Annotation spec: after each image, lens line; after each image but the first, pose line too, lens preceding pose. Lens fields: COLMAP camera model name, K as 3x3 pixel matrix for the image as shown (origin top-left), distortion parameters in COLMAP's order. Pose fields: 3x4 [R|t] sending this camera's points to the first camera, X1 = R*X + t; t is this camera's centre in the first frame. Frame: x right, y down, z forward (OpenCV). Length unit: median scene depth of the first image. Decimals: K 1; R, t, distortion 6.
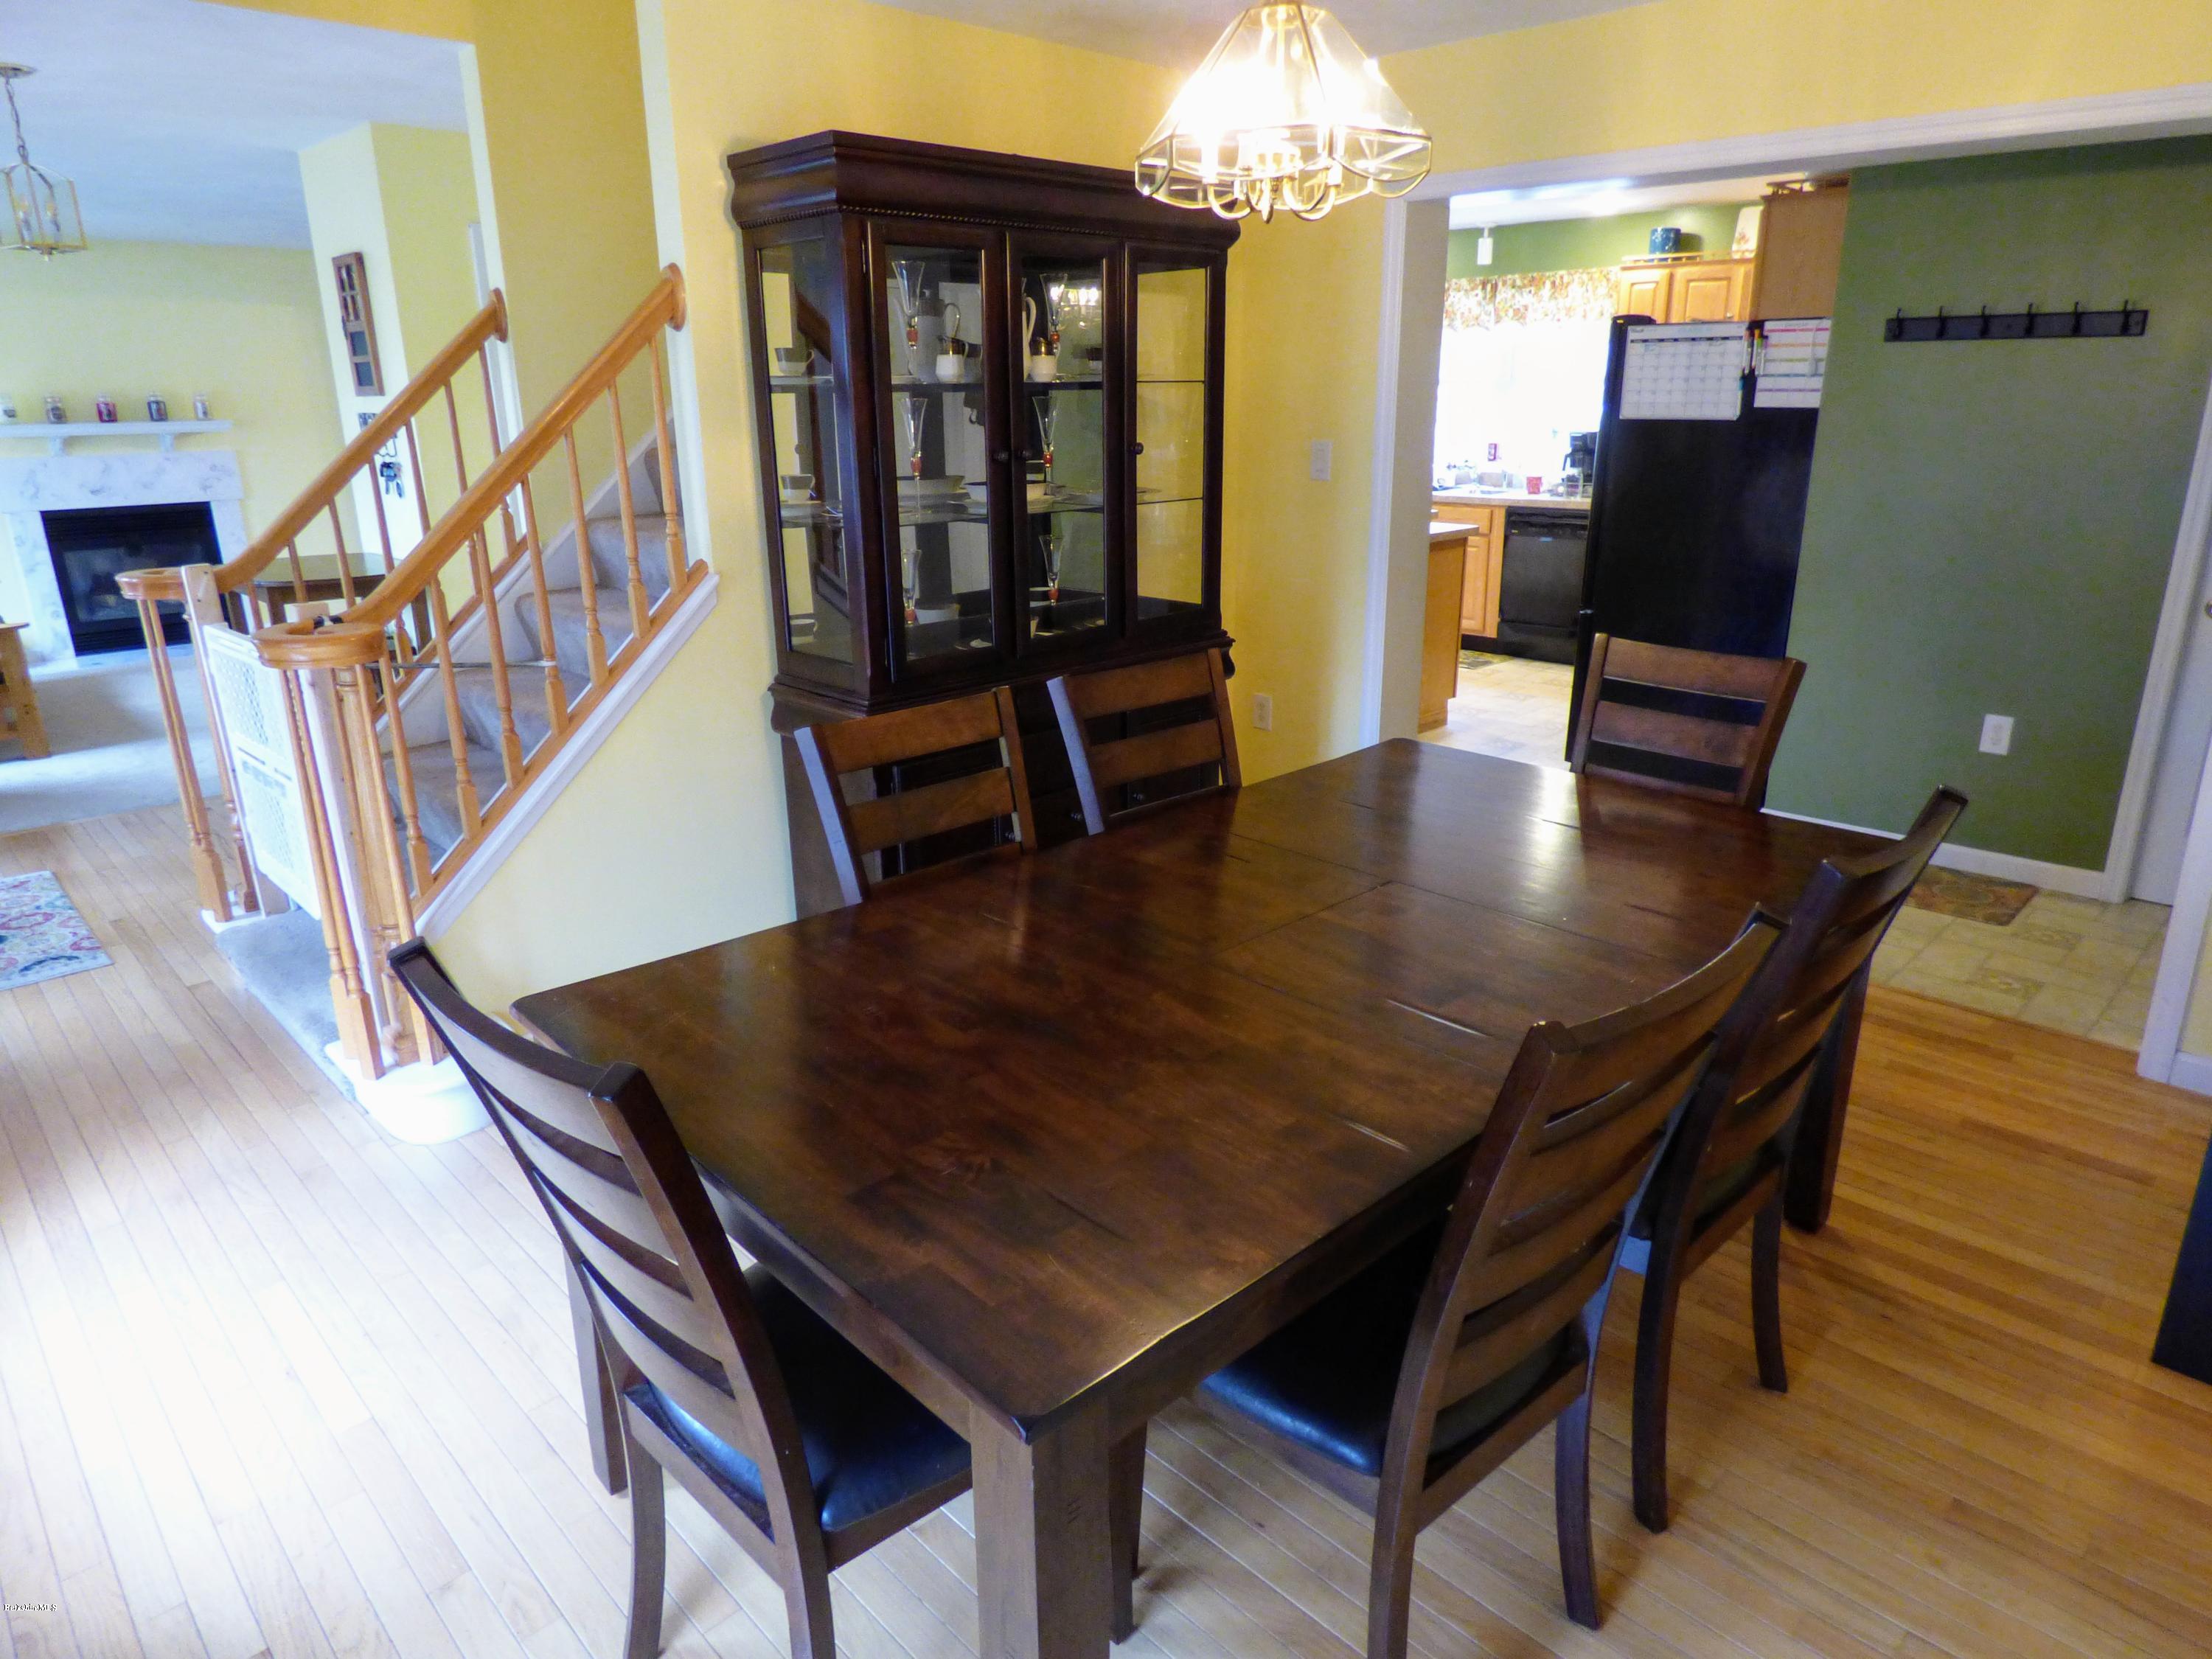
lens RADIAL K [[1370.3, 0, 1114.0], [0, 1370.3, 834.6], [0, 0, 1]] dist [-0.002948, -0.000872]
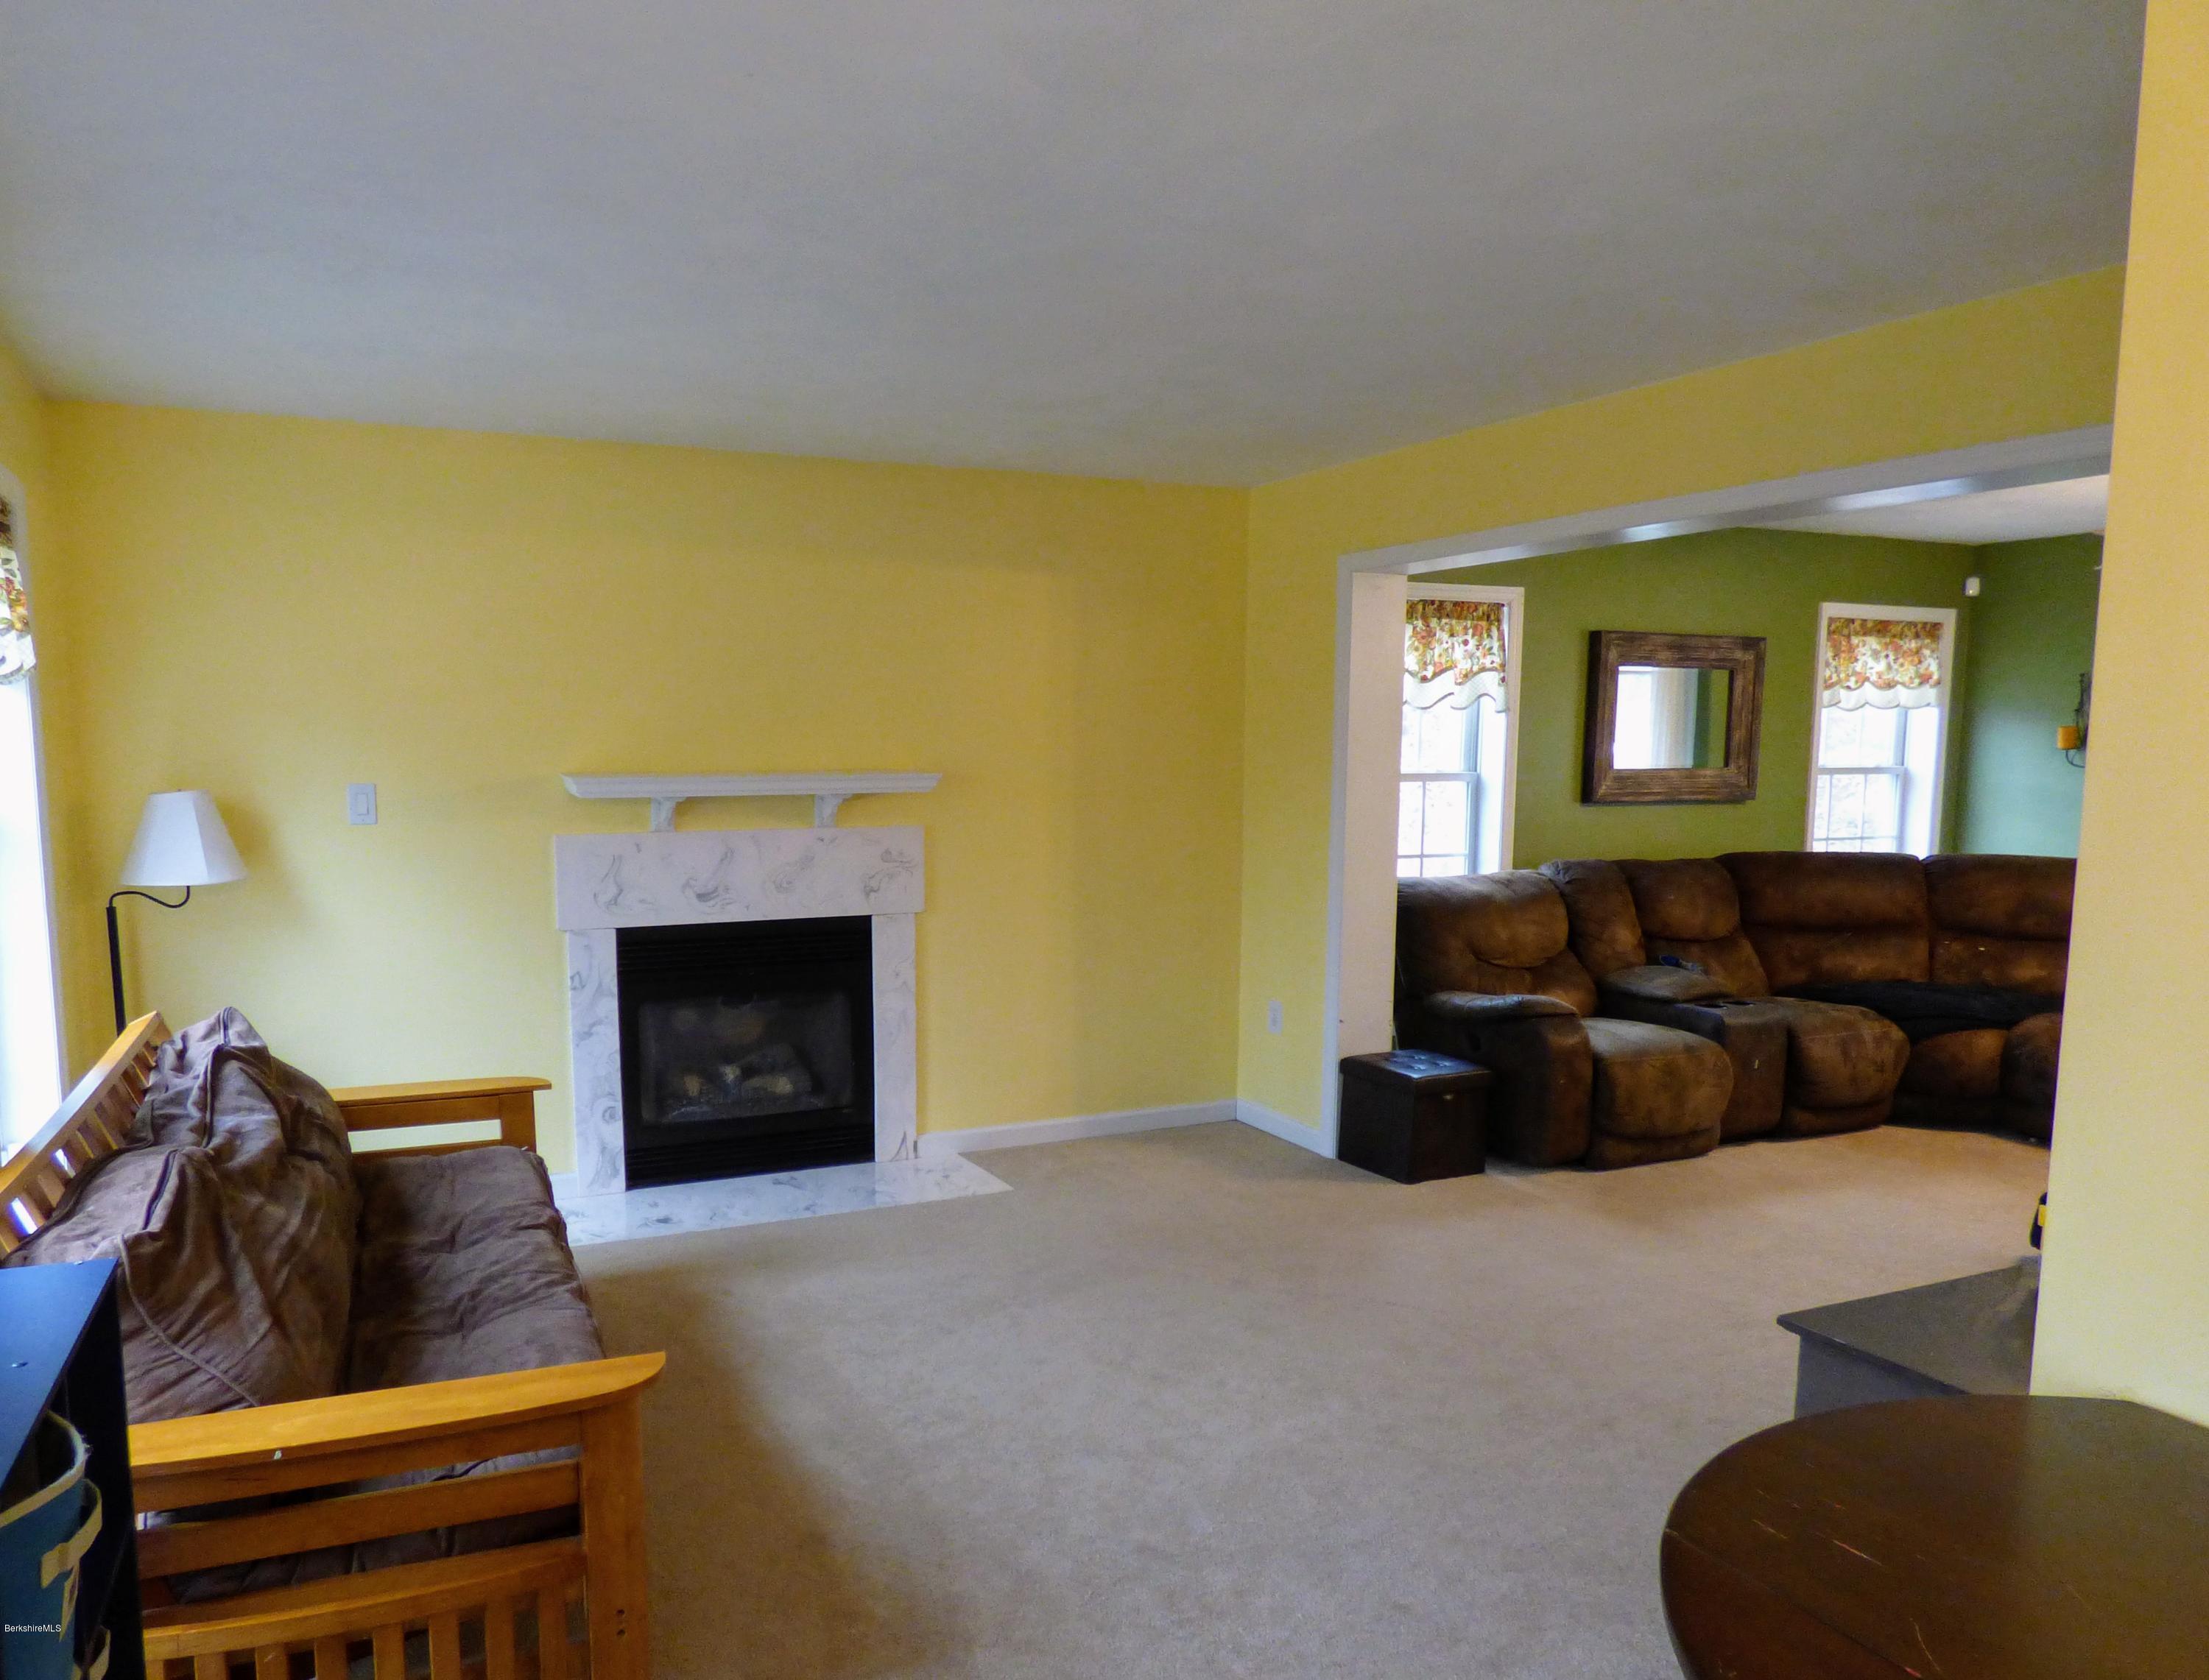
lens RADIAL K [[1708.3, 0, 1015.7], [0, 1708.3, 965.2], [0, 0, 1]] dist [0.014204, 0.010430]
pose [[0.935494, 0.055069, -0.349024, -0.391052], [-0.117349, 0.980135, -0.159888, -0.129589], [0.333286, 0.190532, 0.923373, 0.418404]]
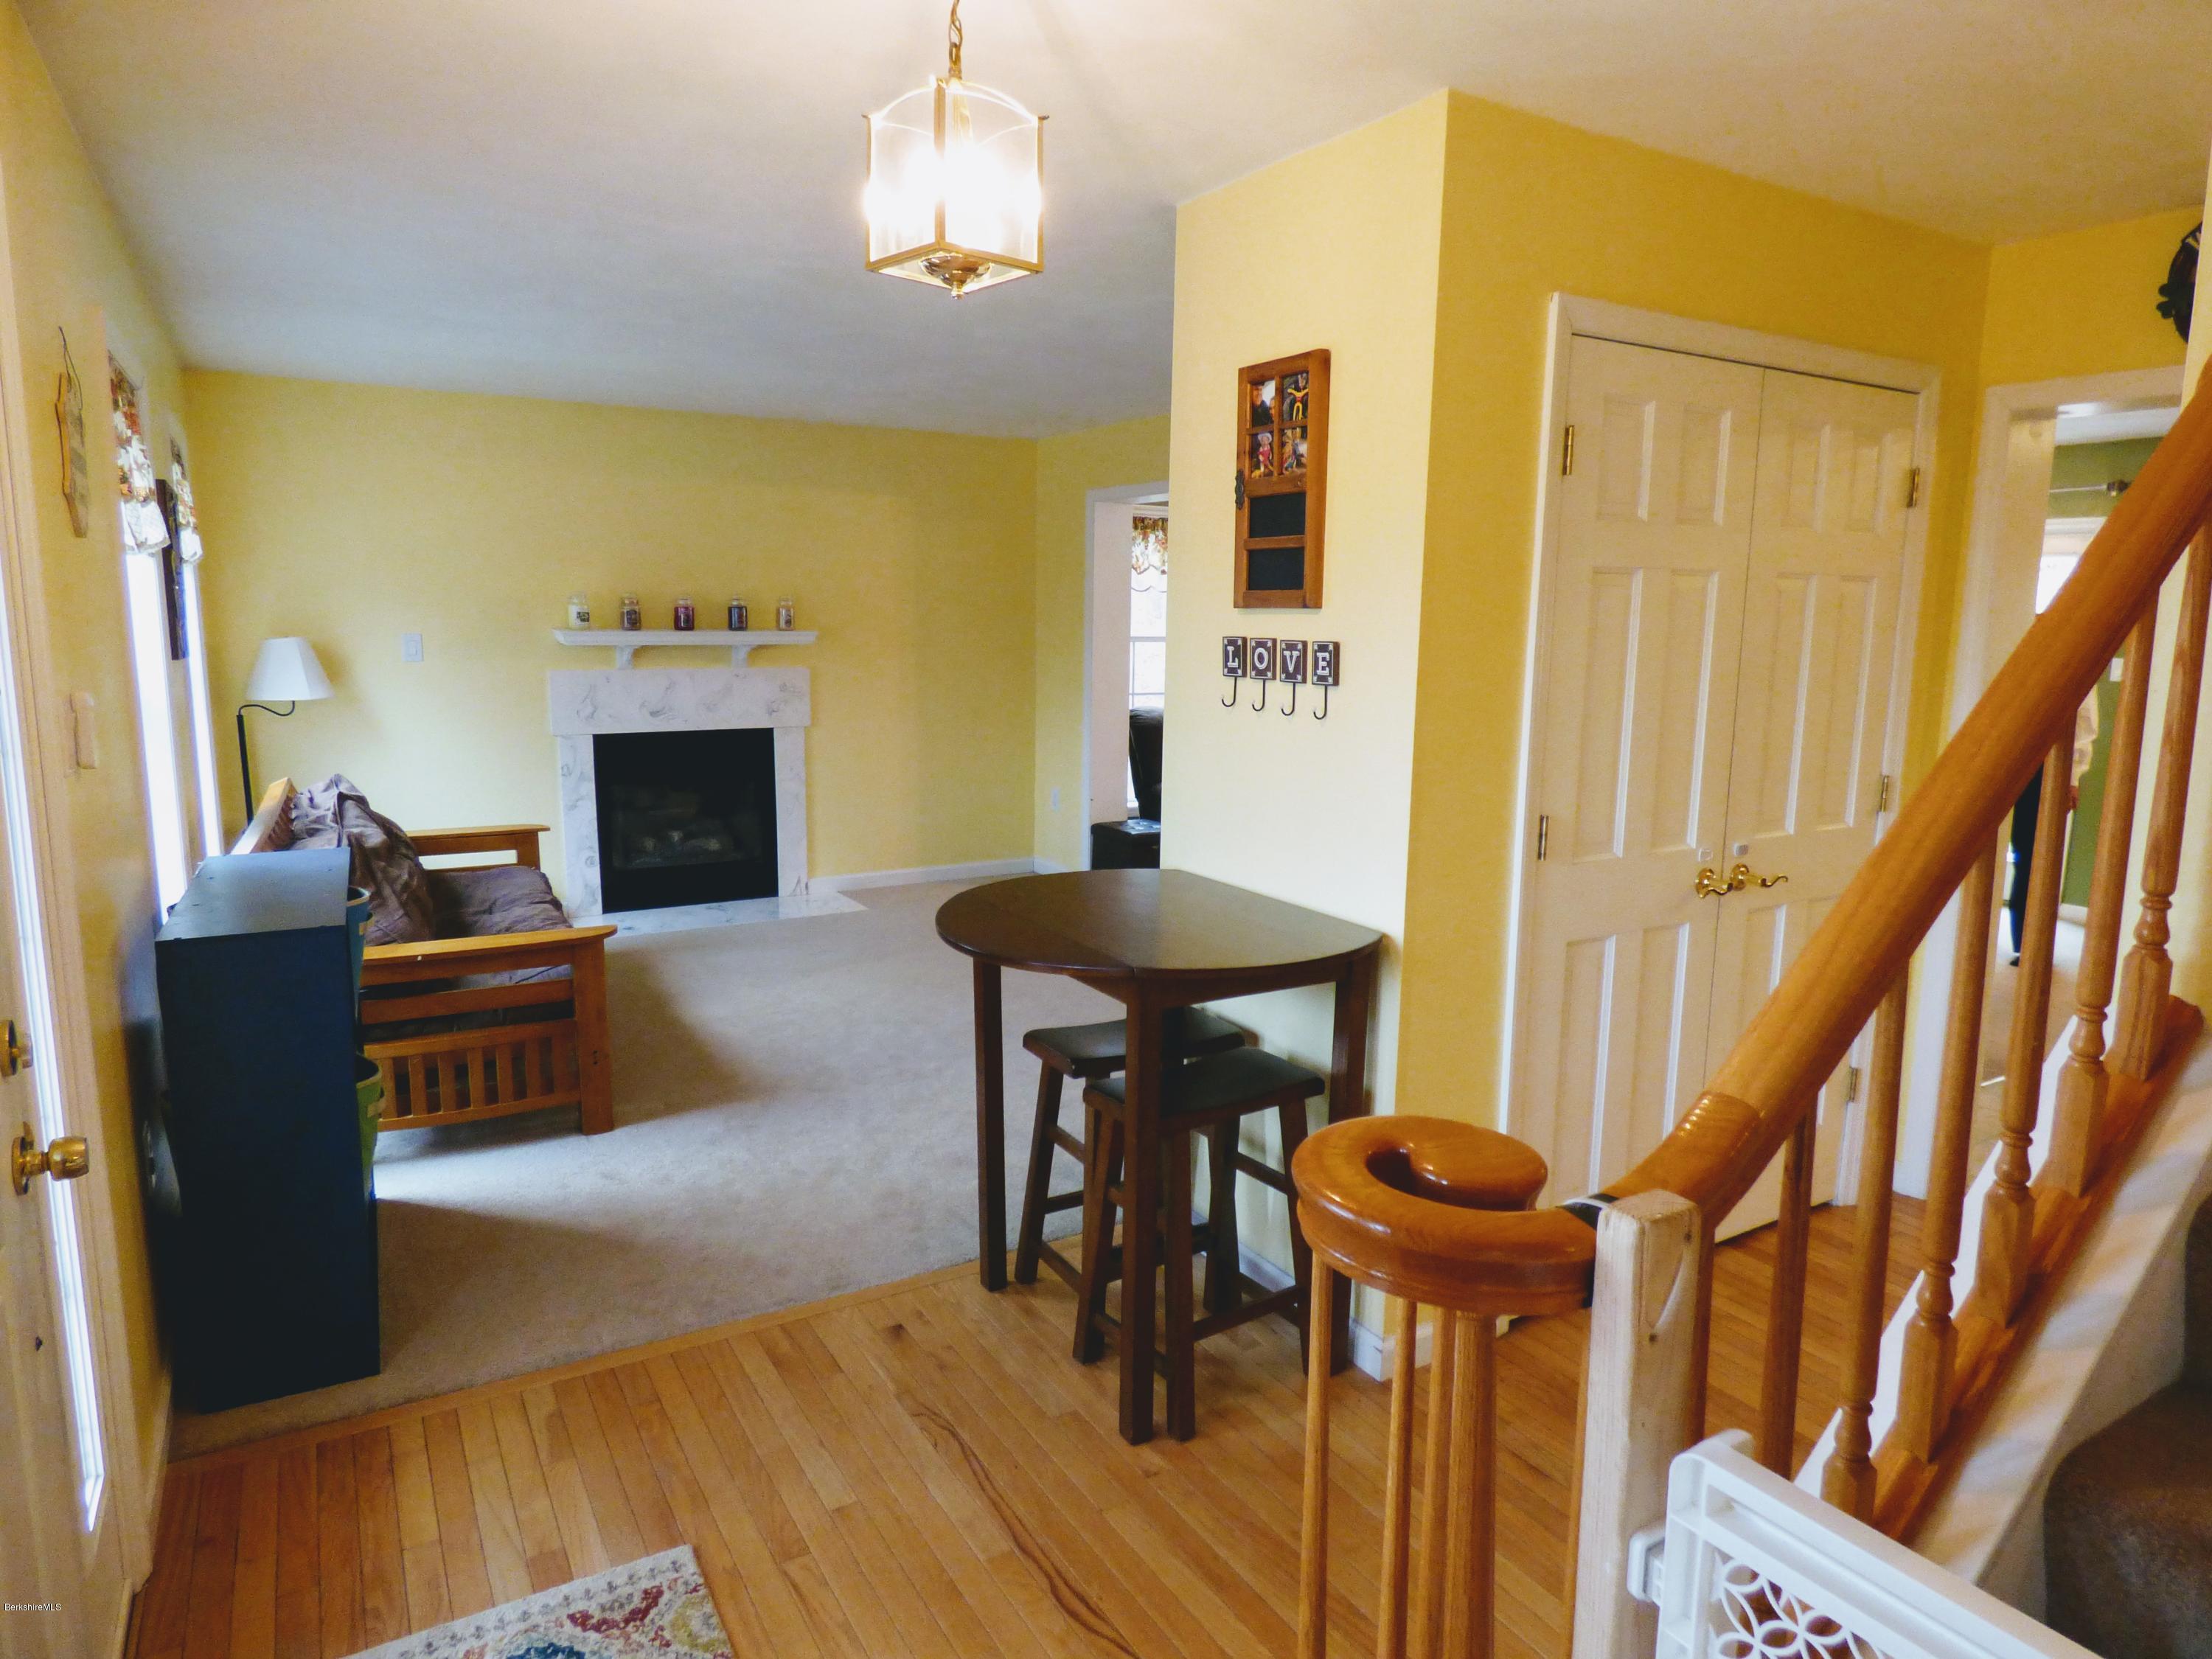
lens RADIAL K [[1370.3, 0, 1111.0], [0, 1370.3, 848.3], [0, 0, 1]] dist [-0.002948, -0.000872]
pose [[0.972357, 0.064179, -0.224506, -0.301100], [-0.095727, 0.986539, -0.132581, -0.092053], [0.212975, 0.150407, 0.965411, 0.294577]]
